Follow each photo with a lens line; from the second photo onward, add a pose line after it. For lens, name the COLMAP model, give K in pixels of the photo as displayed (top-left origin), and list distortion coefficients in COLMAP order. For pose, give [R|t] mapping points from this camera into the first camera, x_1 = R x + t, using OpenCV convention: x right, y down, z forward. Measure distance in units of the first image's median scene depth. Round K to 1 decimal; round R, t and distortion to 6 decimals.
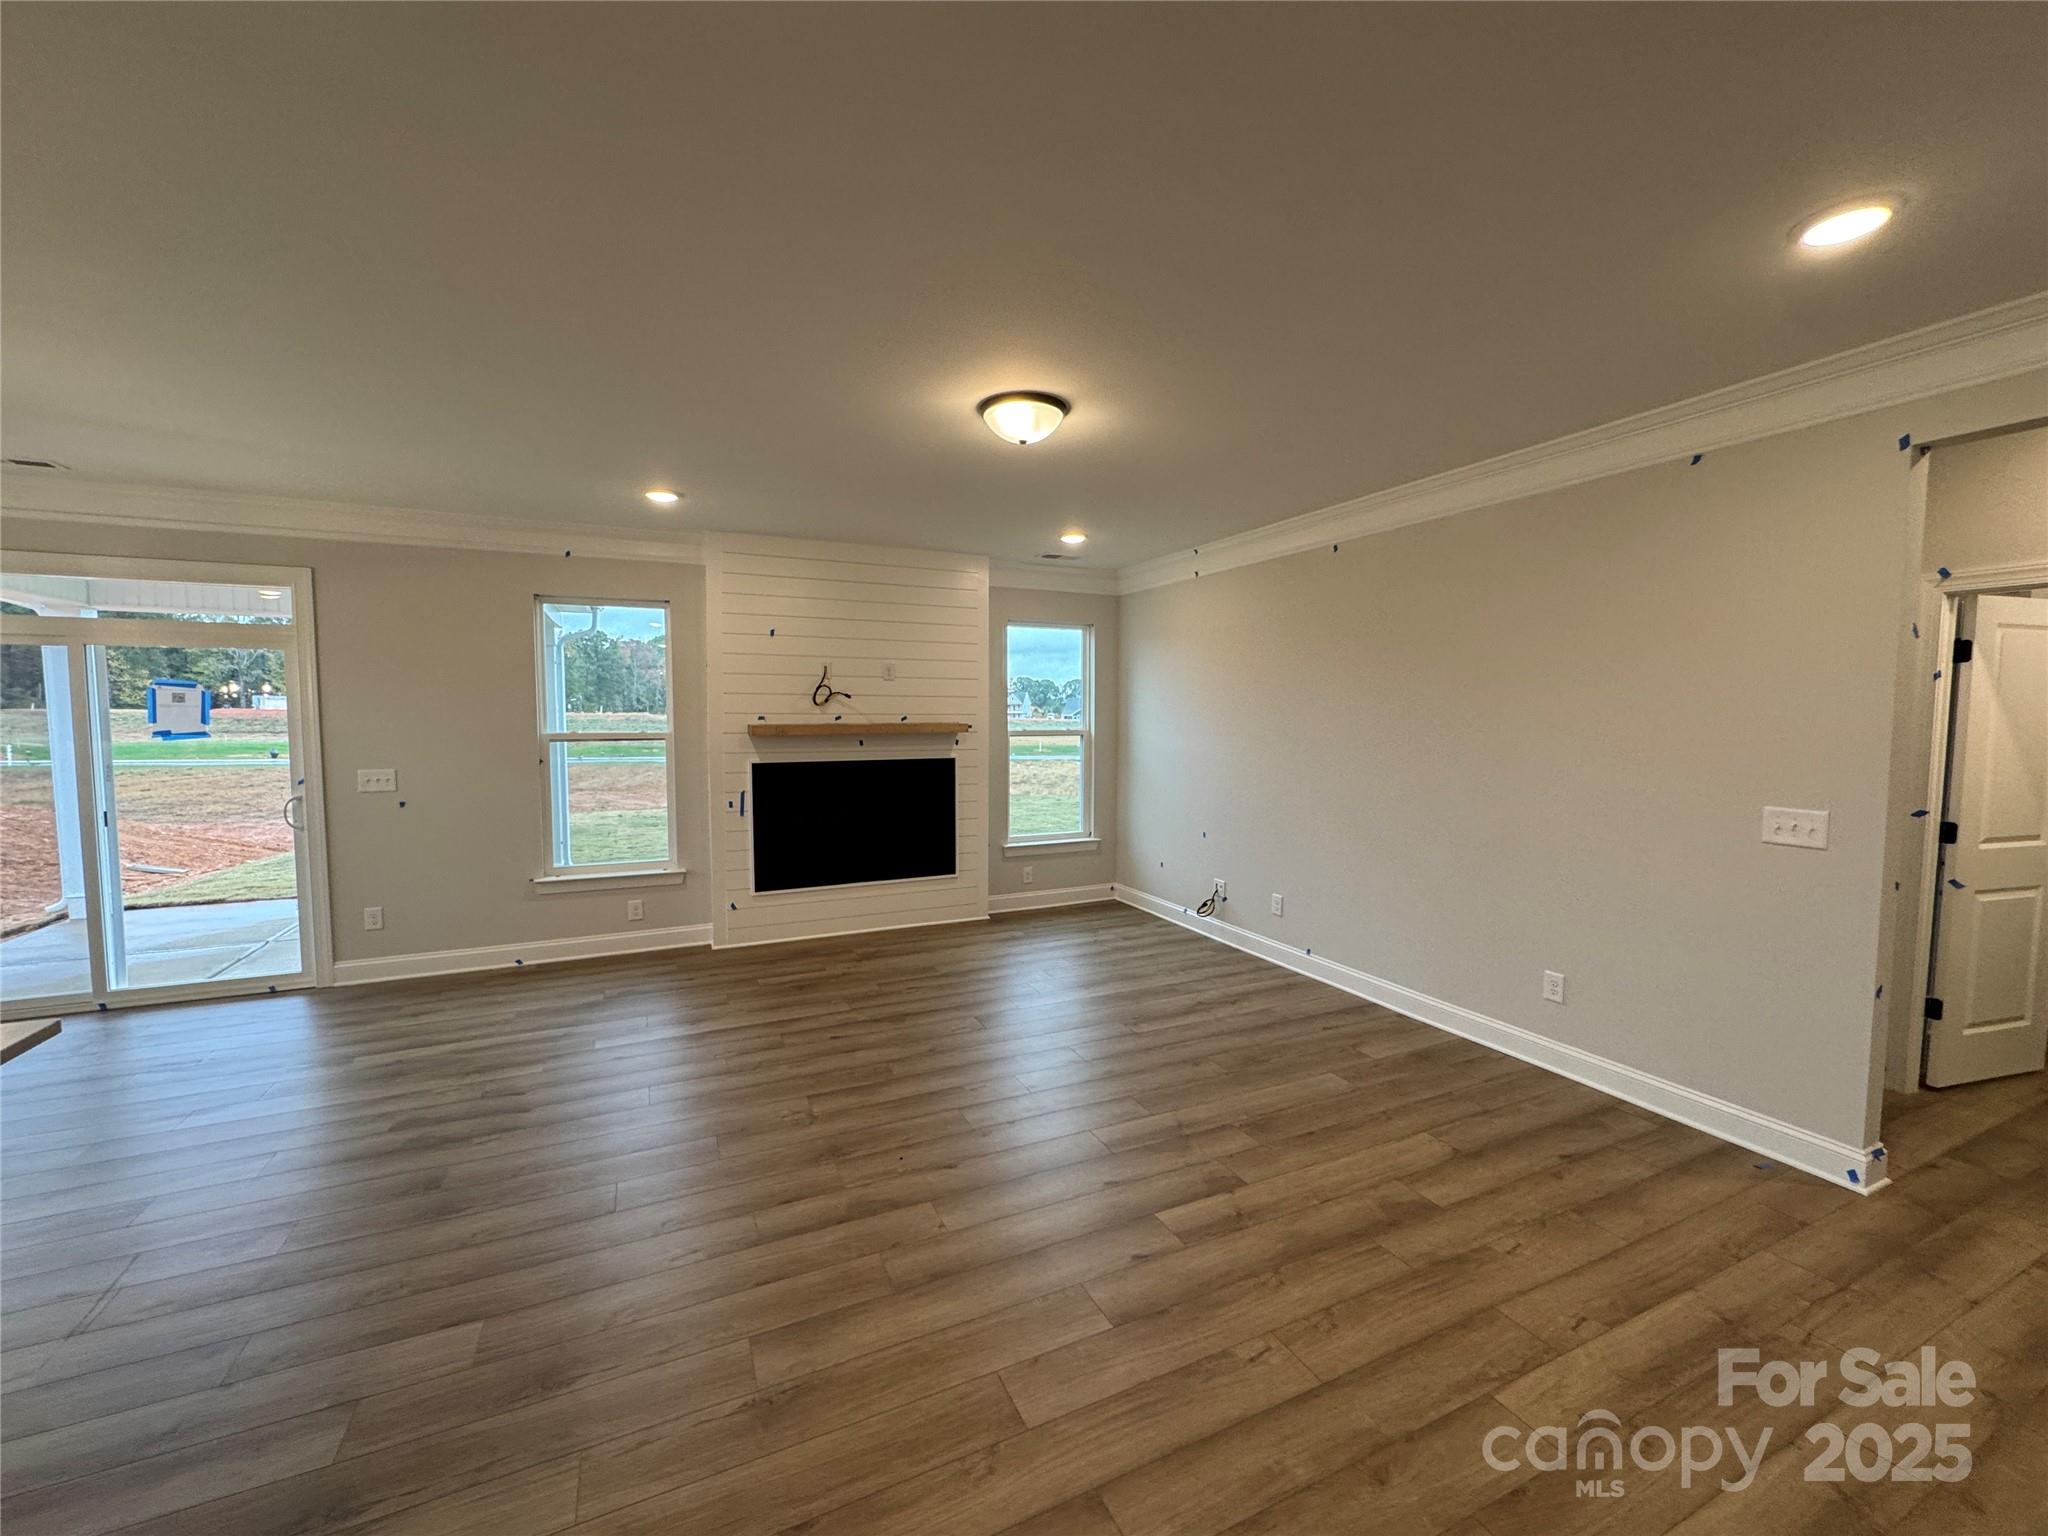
lens RADIAL K [[811.0, 0, 1019.4], [0, 811.0, 766.8], [0, 0, 1]] dist [-0.003785, 0.000417]
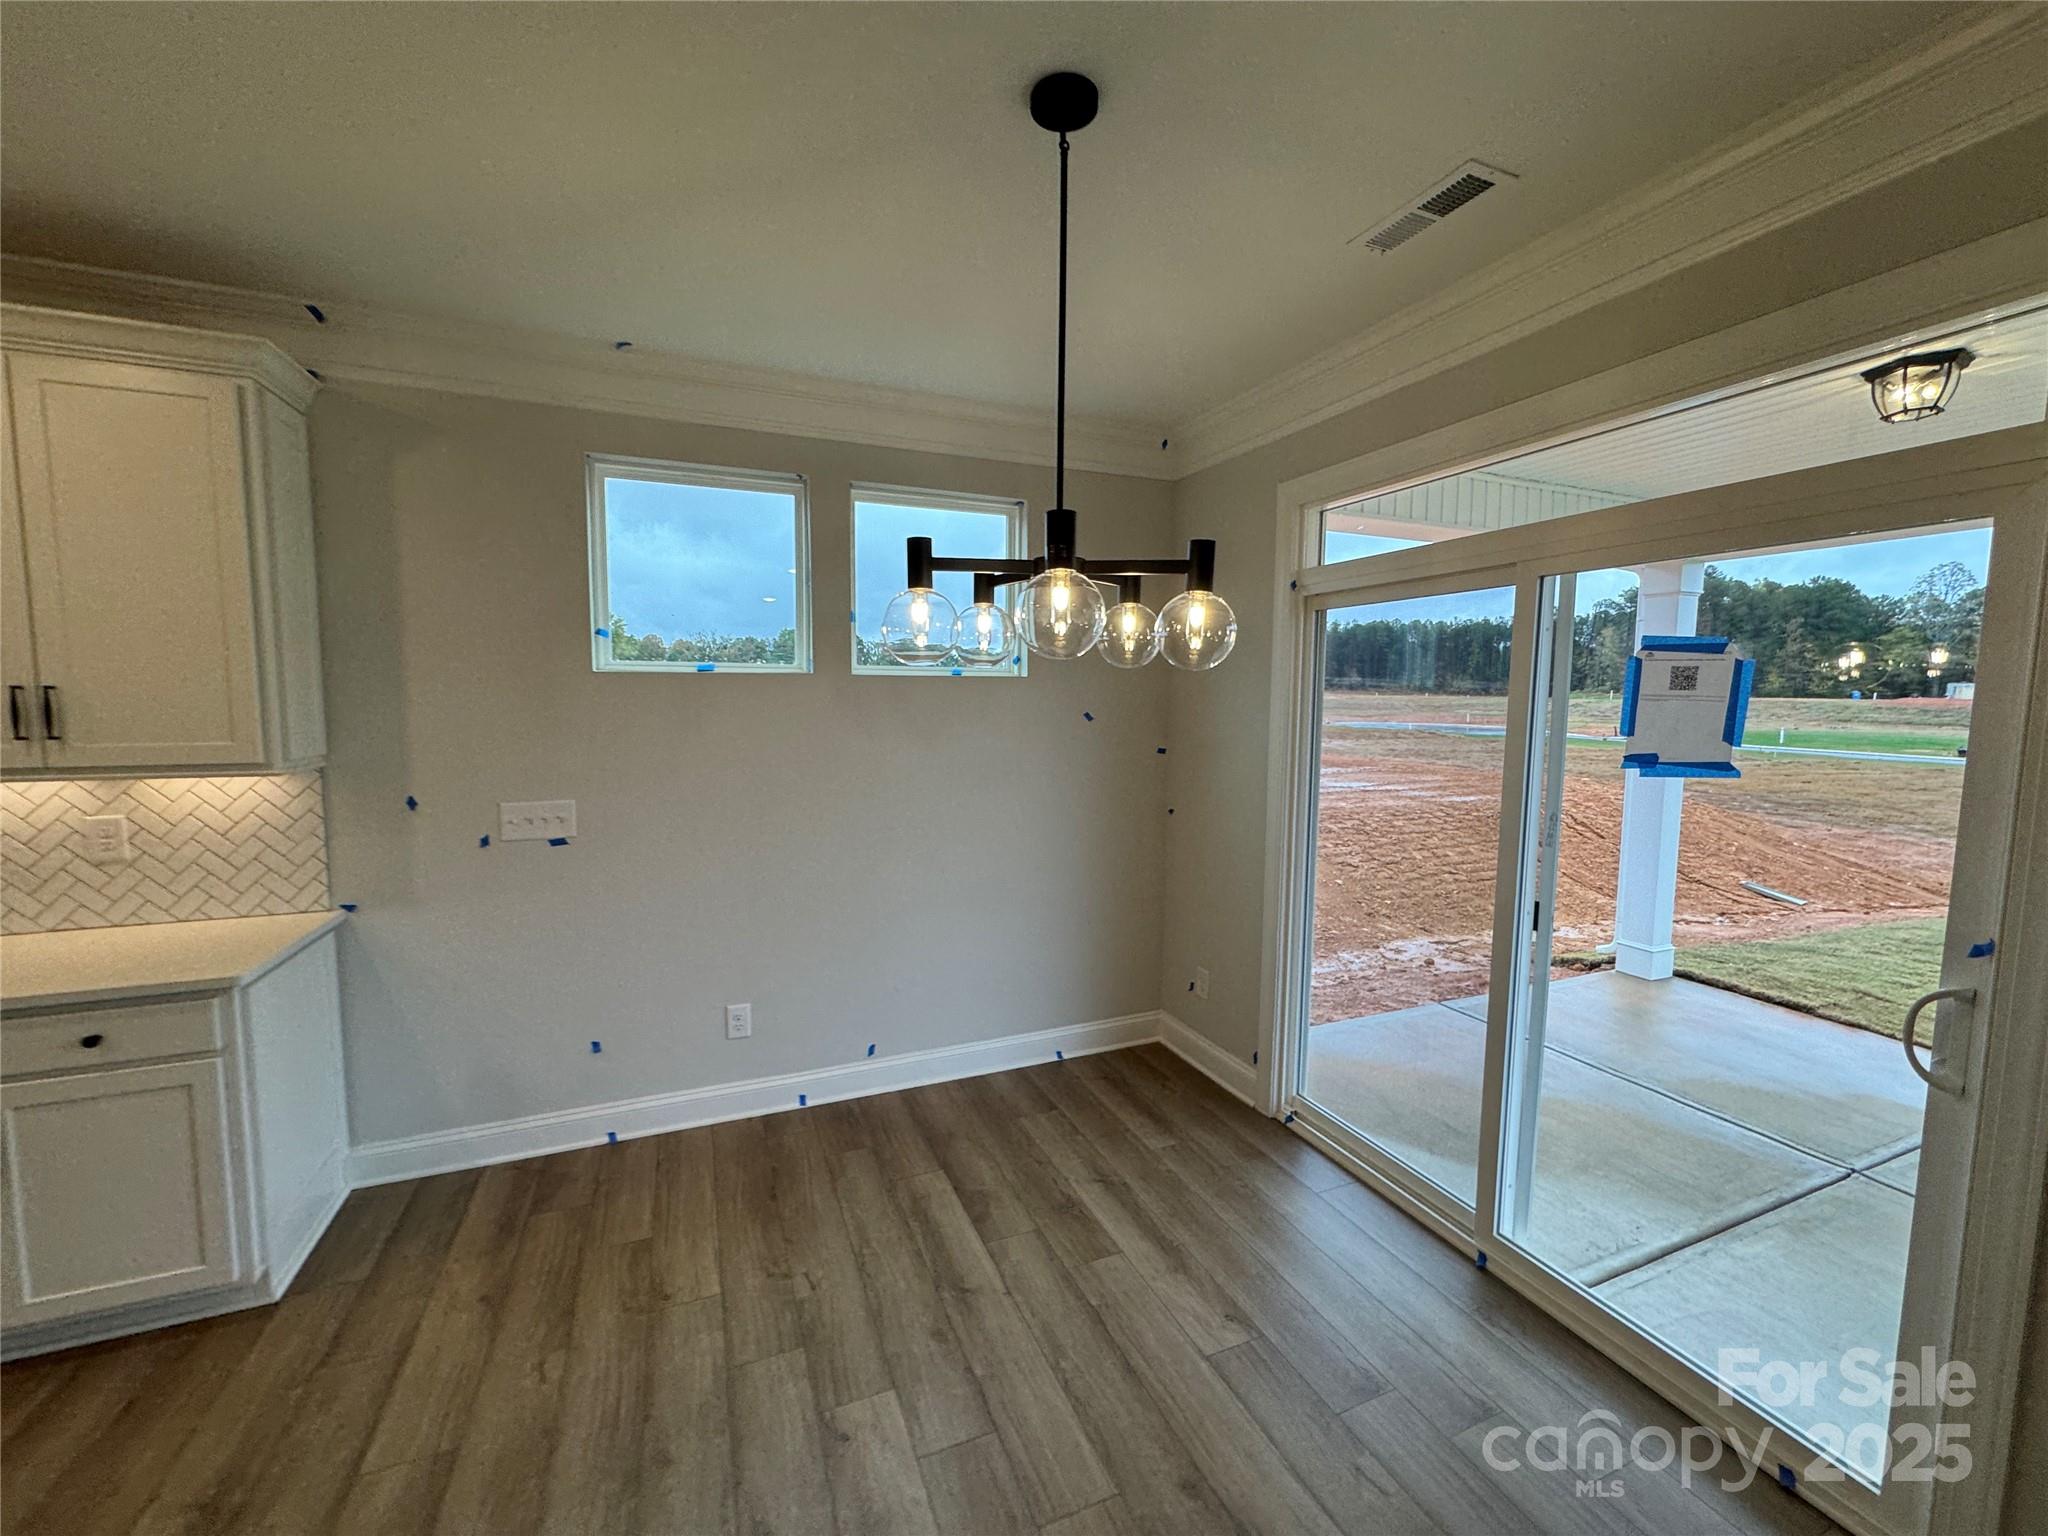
lens RADIAL K [[811.0, 0, 1027.0], [0, 811.0, 769.2], [0, 0, 1]] dist [-0.003785, 0.000417]
pose [[-0.034883, 0.088616, -0.995455, -0.521172], [-0.072557, 0.993208, 0.090958, -0.044461], [0.996754, 0.075400, -0.028217, 0.580346]]
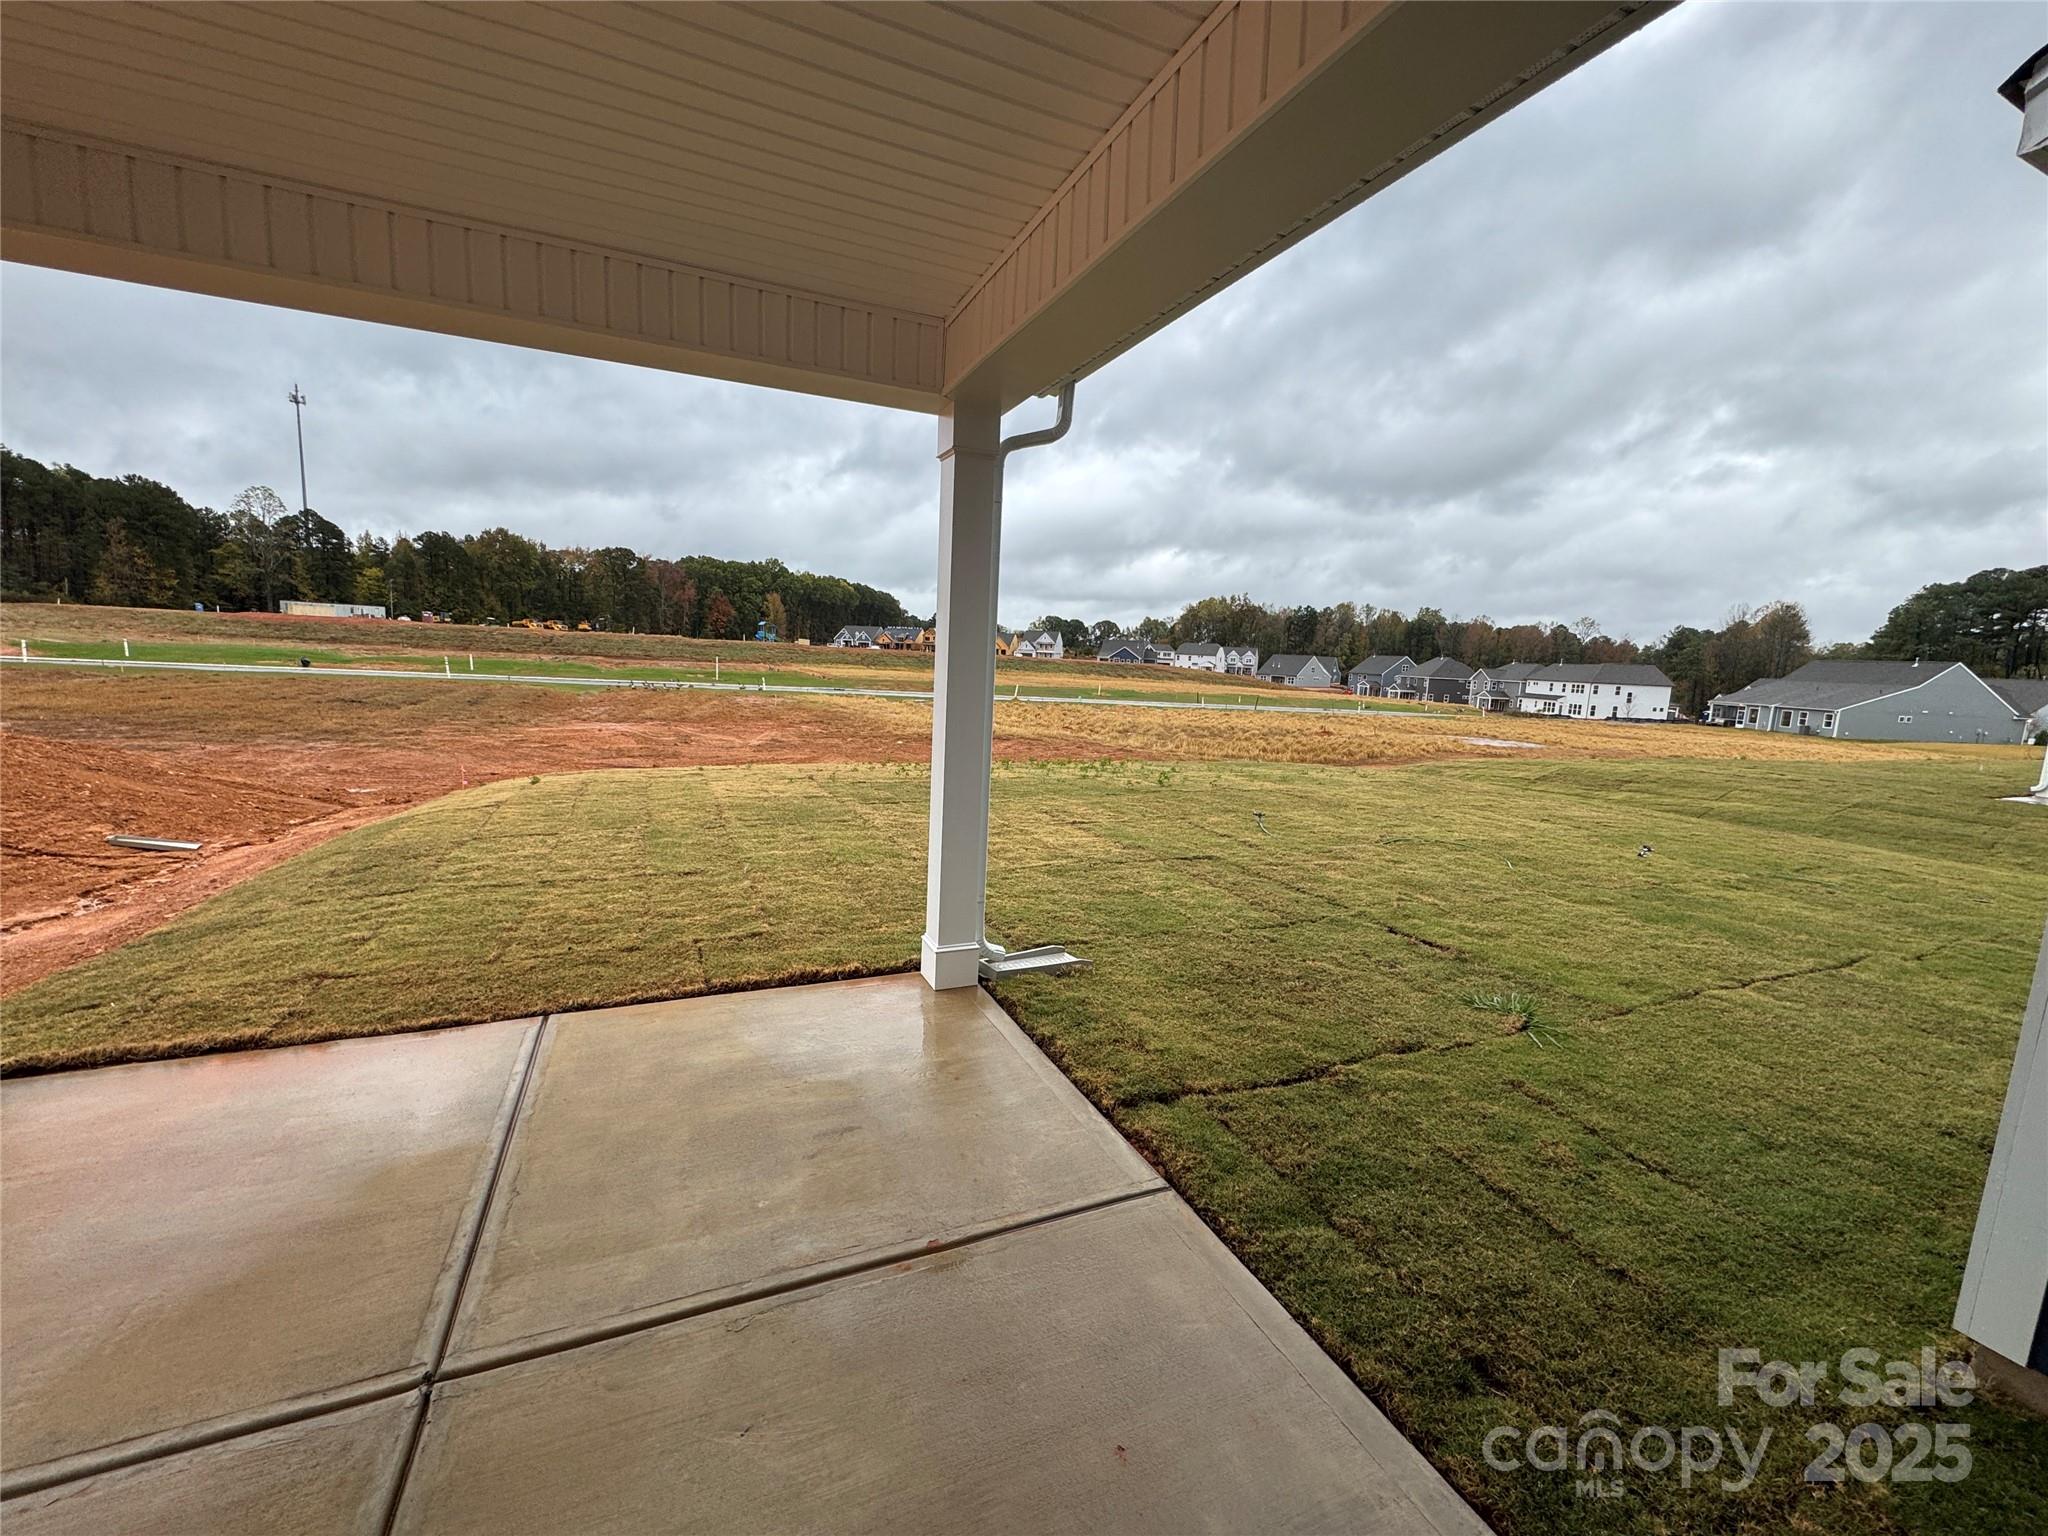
lens RADIAL K [[811.0, 0, 1018.4], [0, 811.0, 767.2], [0, 0, 1]] dist [-0.003785, 0.000417]
pose [[0.998725, 0.047041, -0.018342, -0.867865], [-0.045544, 0.996149, 0.074923, -0.026984], [0.021795, -0.073992, 0.997021, 0.882564]]
